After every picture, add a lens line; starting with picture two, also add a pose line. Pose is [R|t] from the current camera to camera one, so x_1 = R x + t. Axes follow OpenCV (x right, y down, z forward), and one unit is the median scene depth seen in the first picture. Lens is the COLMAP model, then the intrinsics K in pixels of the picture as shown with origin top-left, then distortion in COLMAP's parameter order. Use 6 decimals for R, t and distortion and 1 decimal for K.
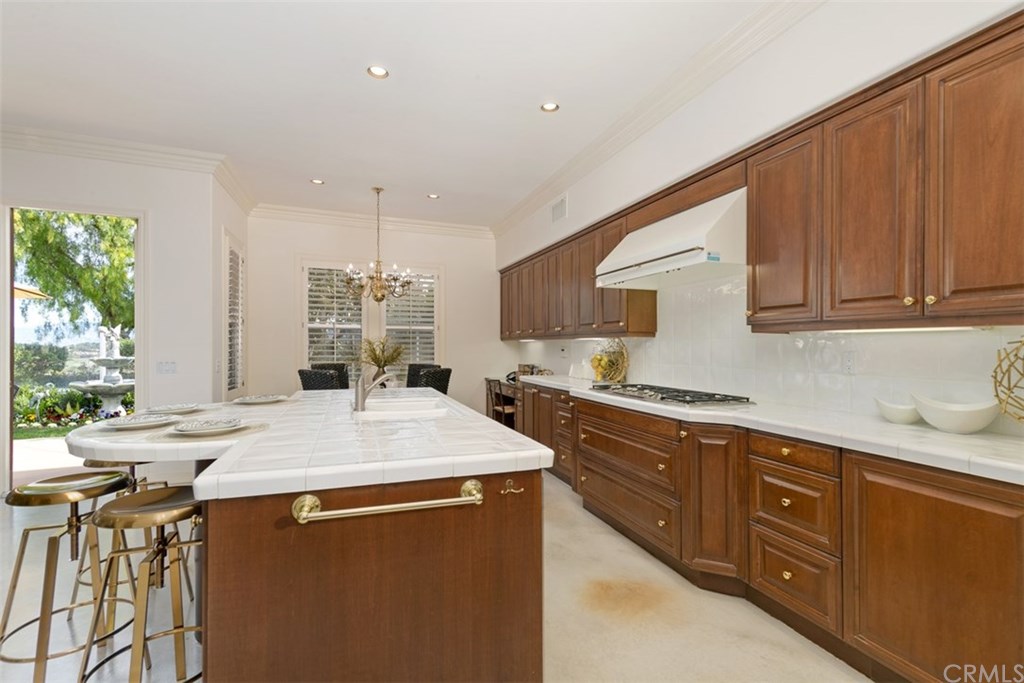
lens RADIAL K [[462.3, 0, 512.0], [0, 462.3, 341.5], [0, 0, 1]] dist [0.002718, 0.000005]
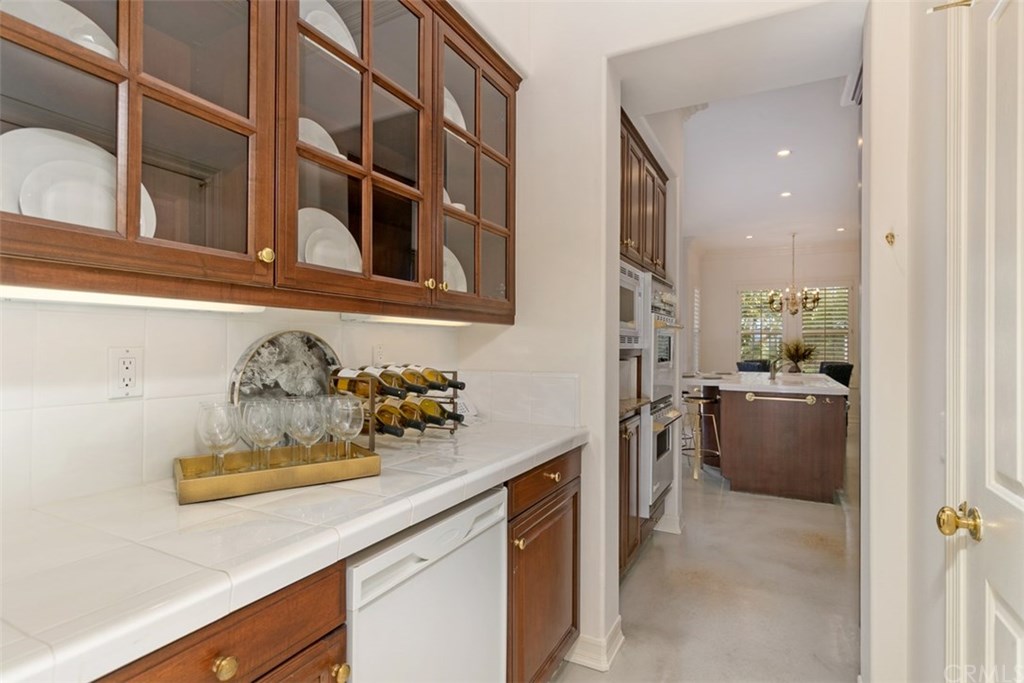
lens RADIAL K [[511.0, 0, 512.0], [0, 511.0, 341.5], [0, 0, 1]] dist [-0.000414, -0.000071]
pose [[0.680819, -0.008845, -0.732398, 0.271056], [0.005376, 0.999960, -0.007079, -0.001264], [0.732432, 0.000882, 0.680840, -0.686781]]
